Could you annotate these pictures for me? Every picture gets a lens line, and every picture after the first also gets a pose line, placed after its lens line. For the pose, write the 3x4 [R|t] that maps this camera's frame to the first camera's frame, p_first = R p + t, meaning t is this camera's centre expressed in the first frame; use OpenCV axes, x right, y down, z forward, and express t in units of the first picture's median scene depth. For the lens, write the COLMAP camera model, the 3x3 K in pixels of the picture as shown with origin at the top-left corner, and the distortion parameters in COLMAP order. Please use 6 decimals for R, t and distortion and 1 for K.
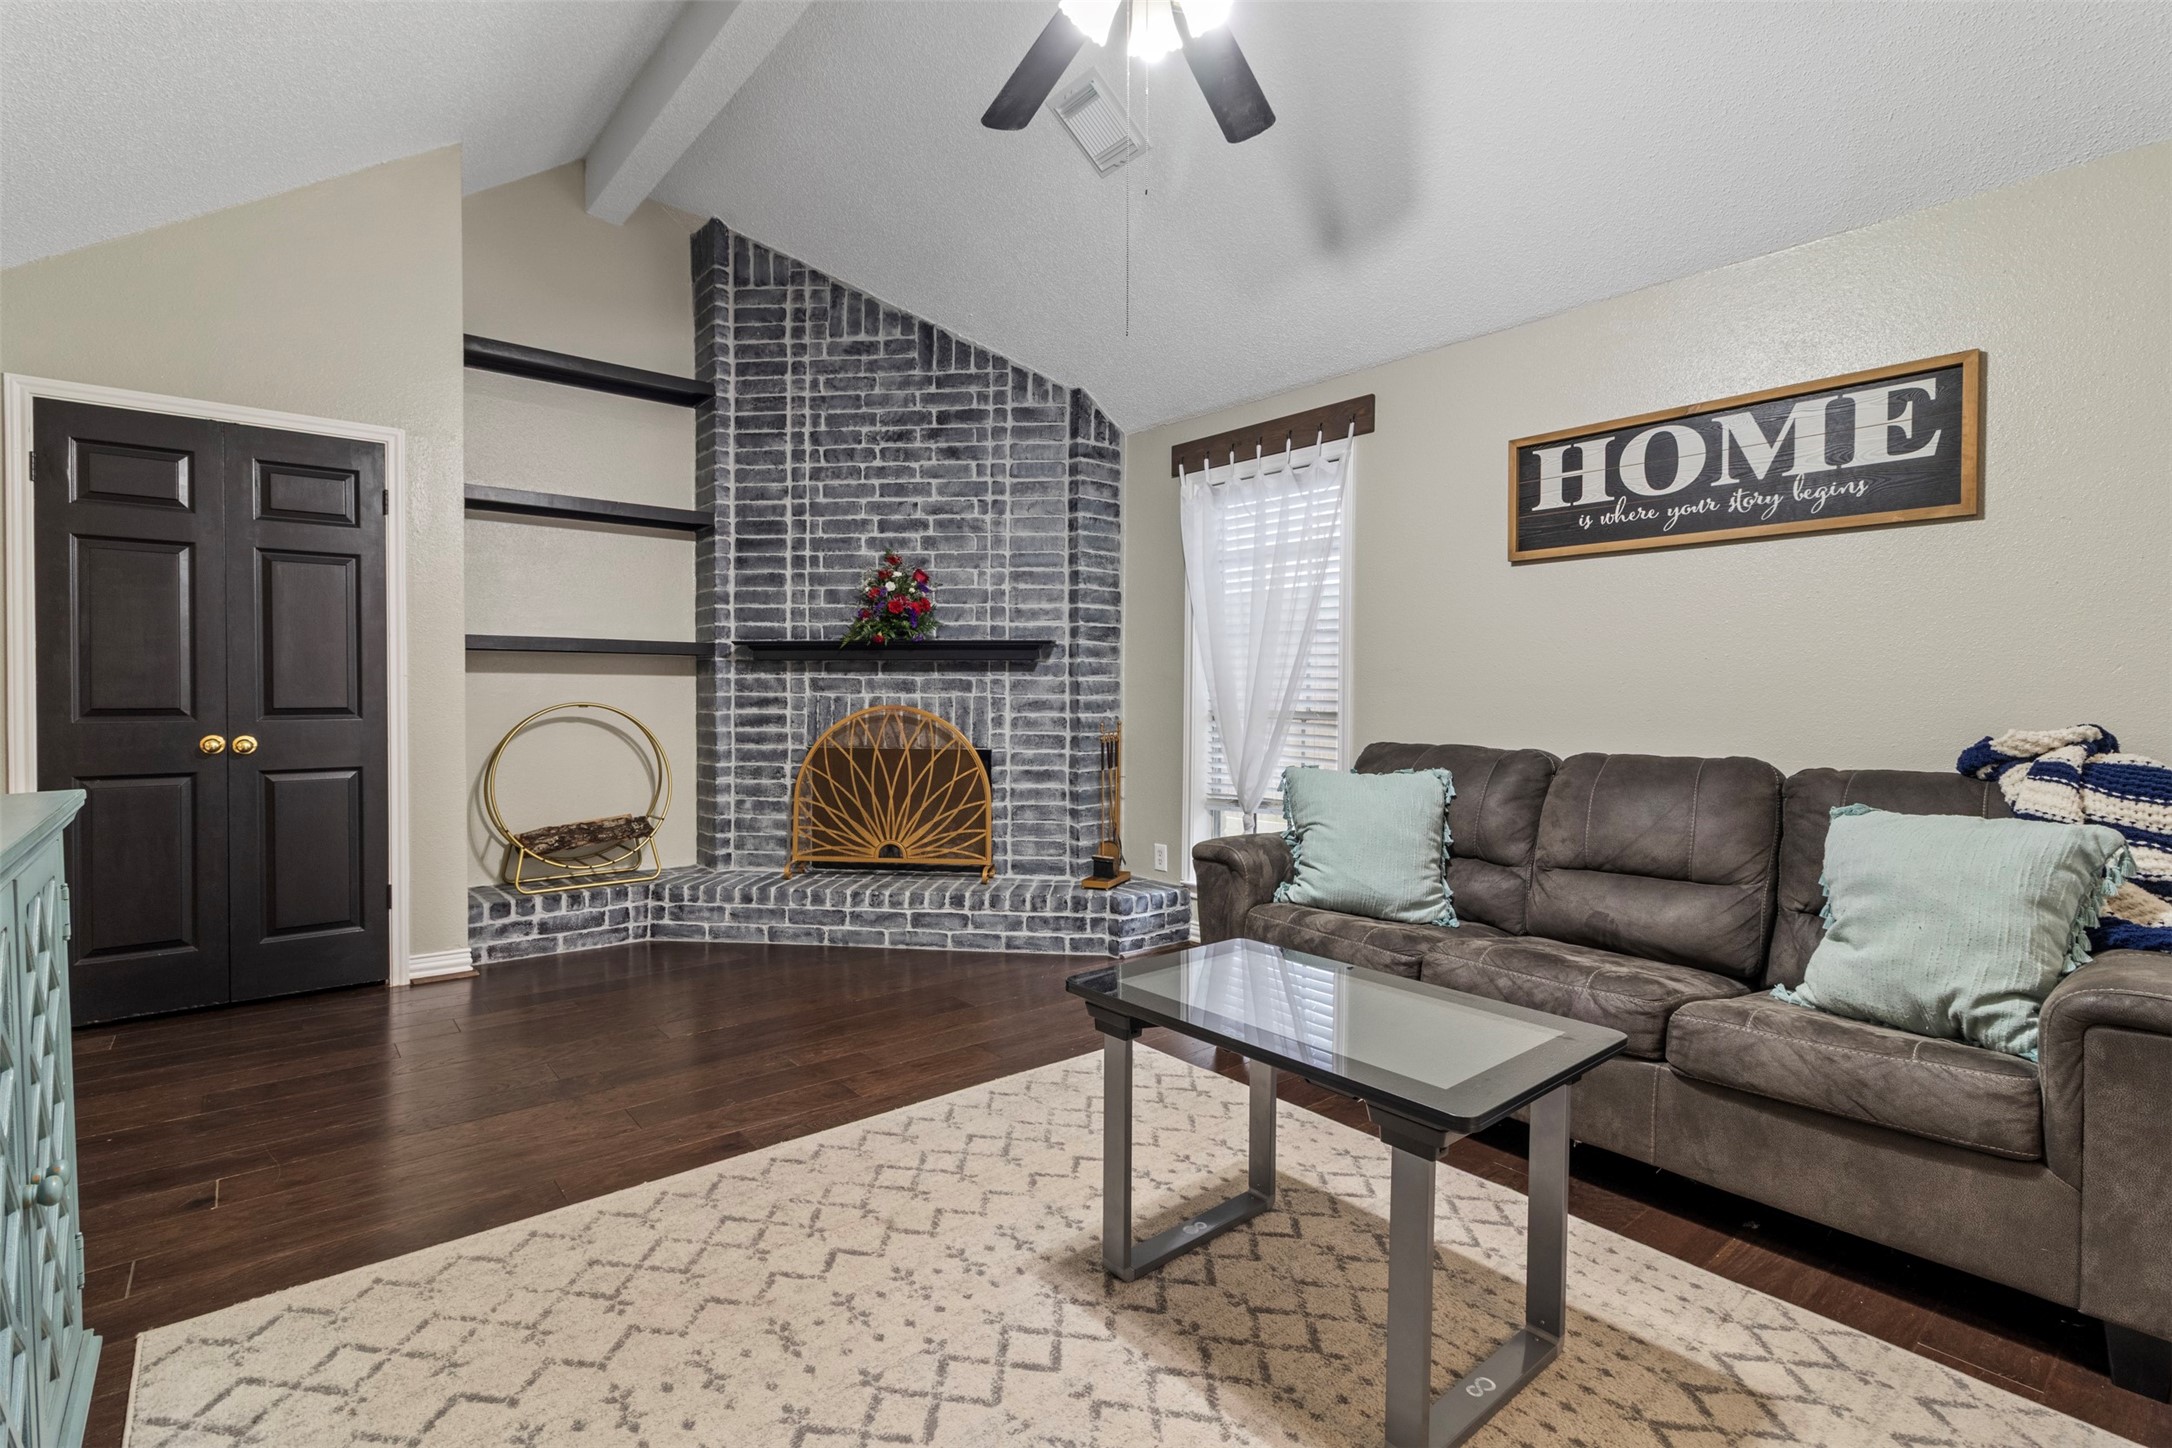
lens RADIAL K [[997.6, 0, 1078.9], [0, 997.6, 707.5], [0, 0, 1]] dist [0.000327, -0.000277]
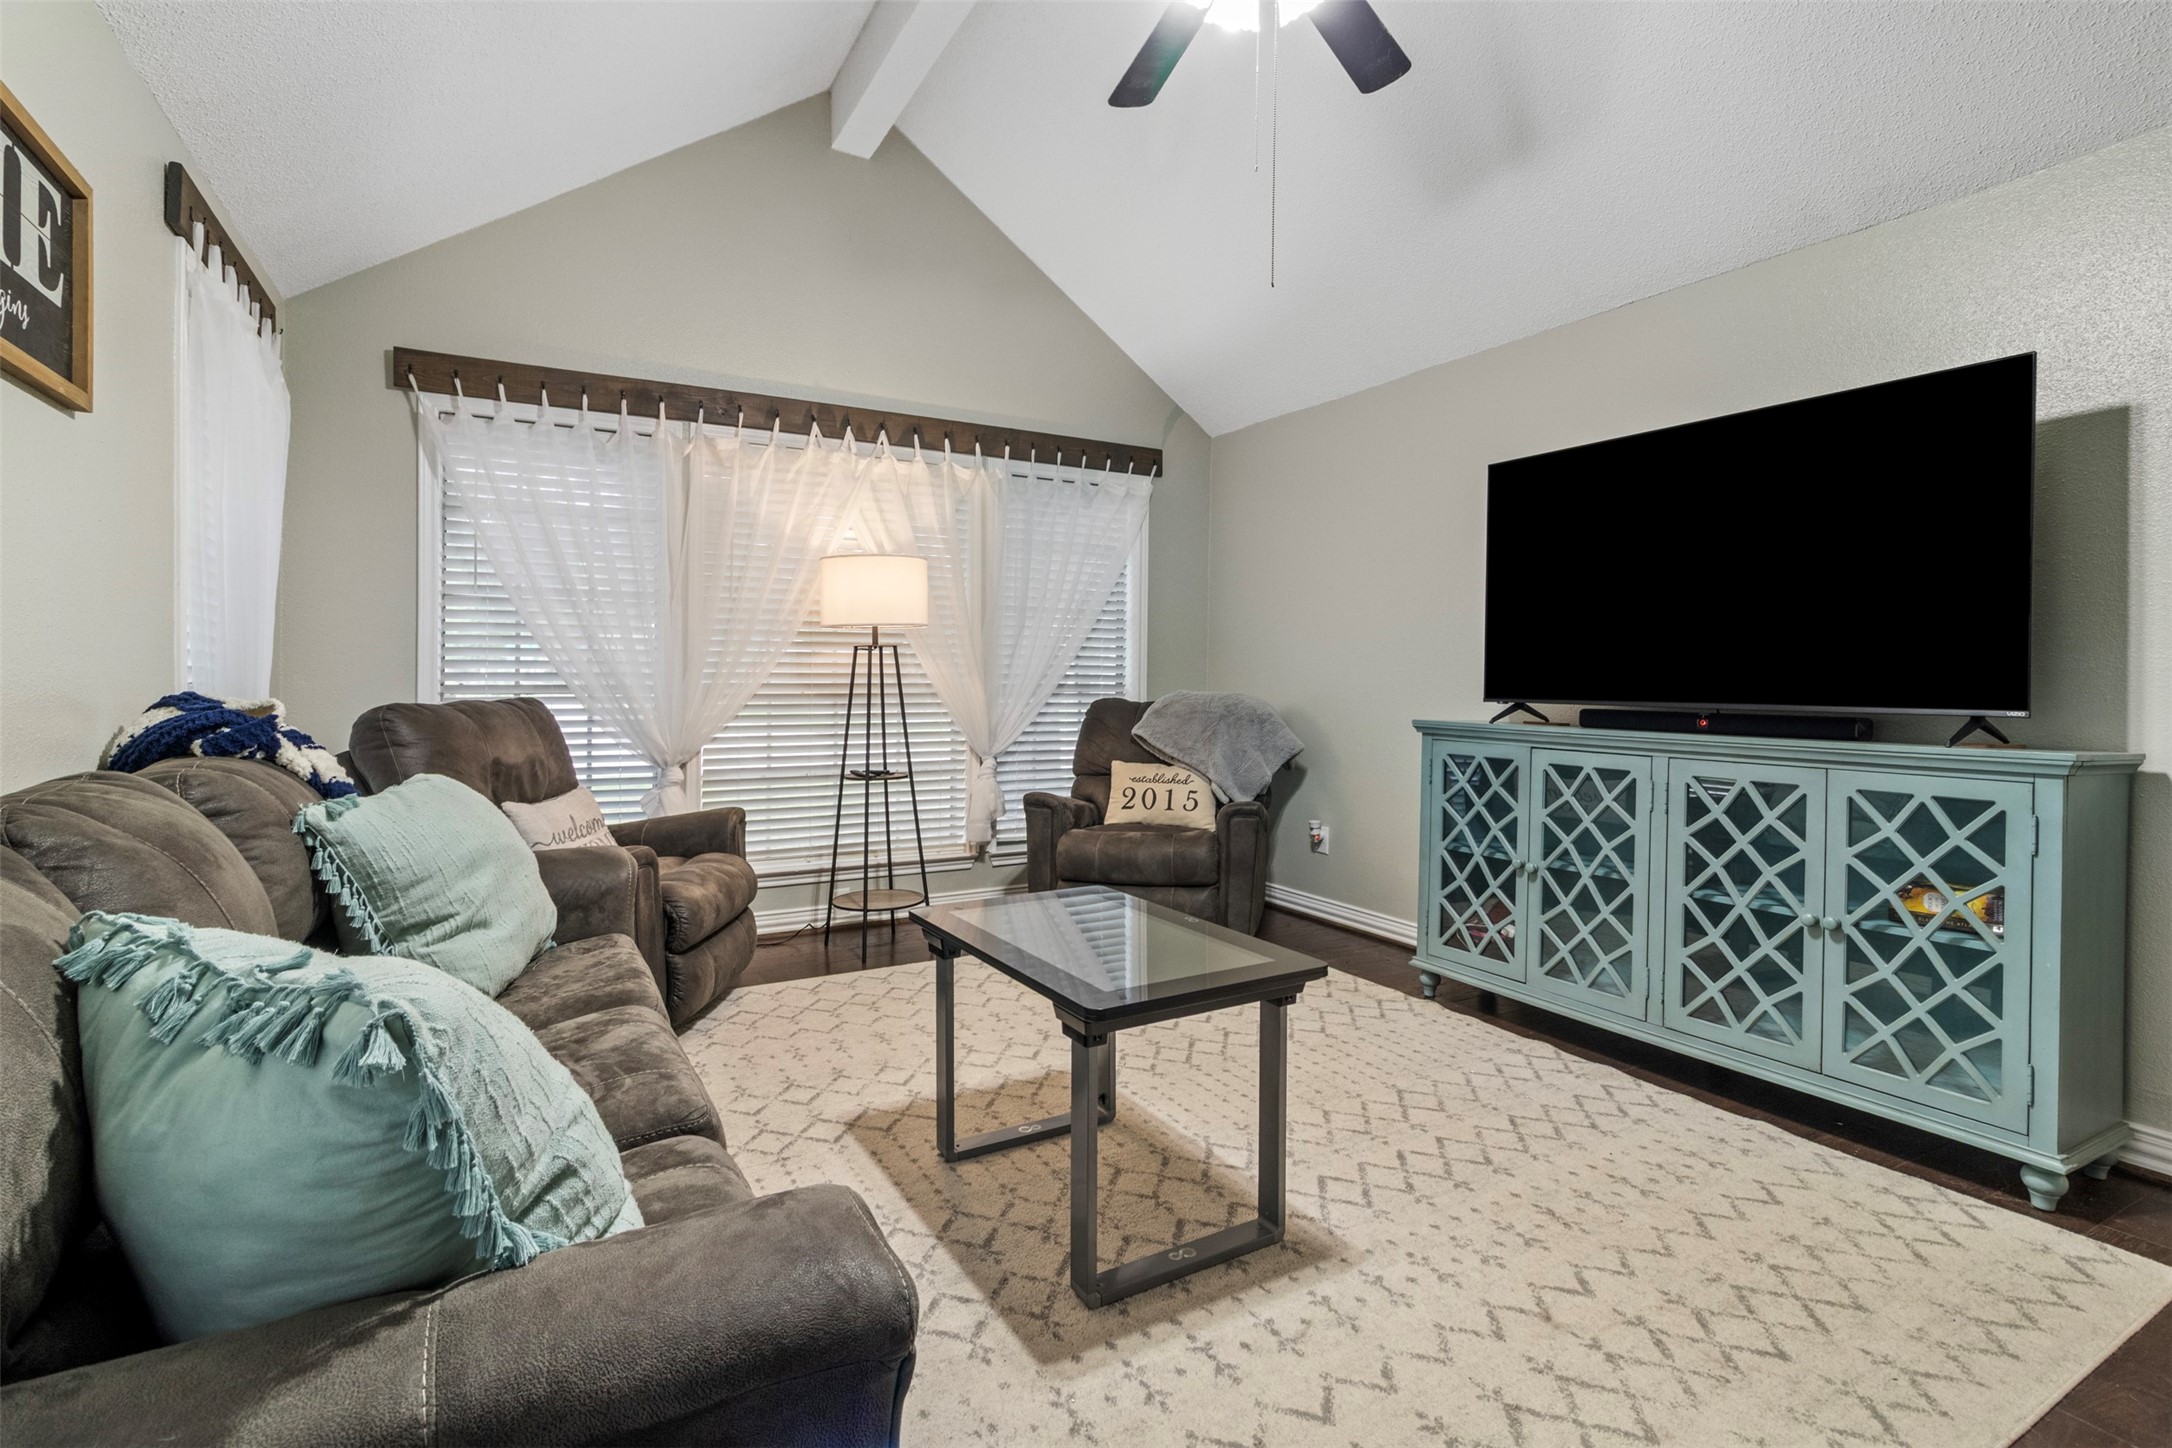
lens RADIAL K [[997.6, 0, 1073.2], [0, 997.6, 677.2], [0, 0, 1]] dist [0.000327, -0.000277]
pose [[-0.982906, -0.013174, 0.183638, 0.062658], [-0.009651, 0.999752, 0.020068, -0.030076], [-0.183857, 0.017952, -0.982789, 2.225749]]
